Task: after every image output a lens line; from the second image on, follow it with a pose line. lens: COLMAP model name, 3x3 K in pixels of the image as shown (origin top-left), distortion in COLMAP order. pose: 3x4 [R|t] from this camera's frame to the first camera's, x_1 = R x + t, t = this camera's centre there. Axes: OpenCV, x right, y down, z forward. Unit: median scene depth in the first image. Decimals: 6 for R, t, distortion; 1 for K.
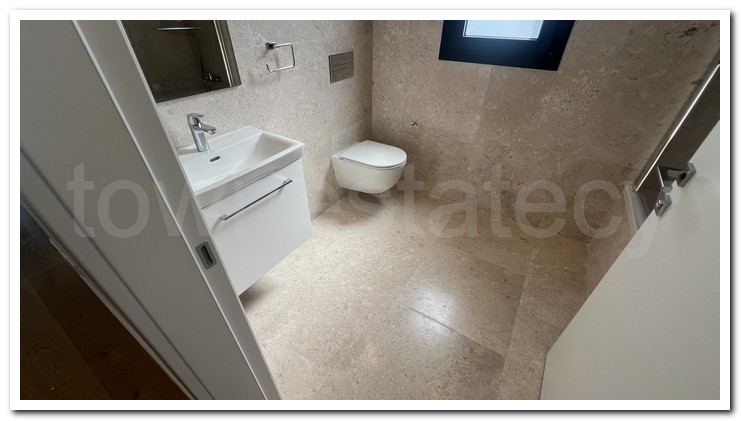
lens RADIAL K [[280.7, 0, 368.9], [0, 280.7, 210.3], [0, 0, 1]] dist [-0.004798, 0.001769]
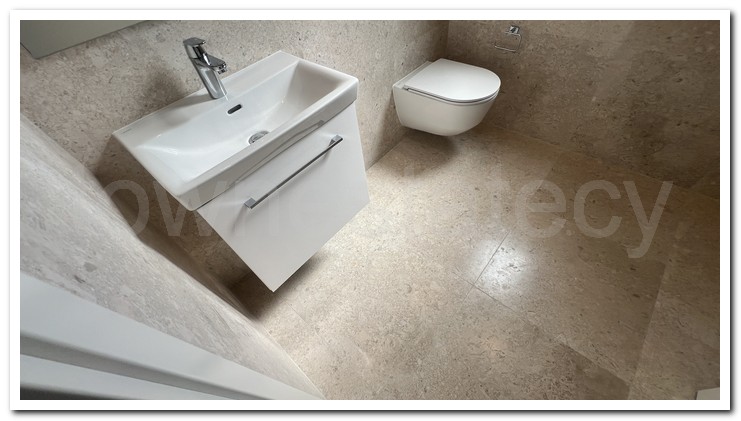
lens RADIAL K [[280.7, 0, 369.0], [0, 280.7, 209.9], [0, 0, 1]] dist [-0.004798, 0.001769]
pose [[0.983816, 0.045715, -0.173250, -0.067081], [0.002707, 0.963003, 0.269477, -0.099434], [0.179159, -0.265585, 0.947294, 0.255453]]
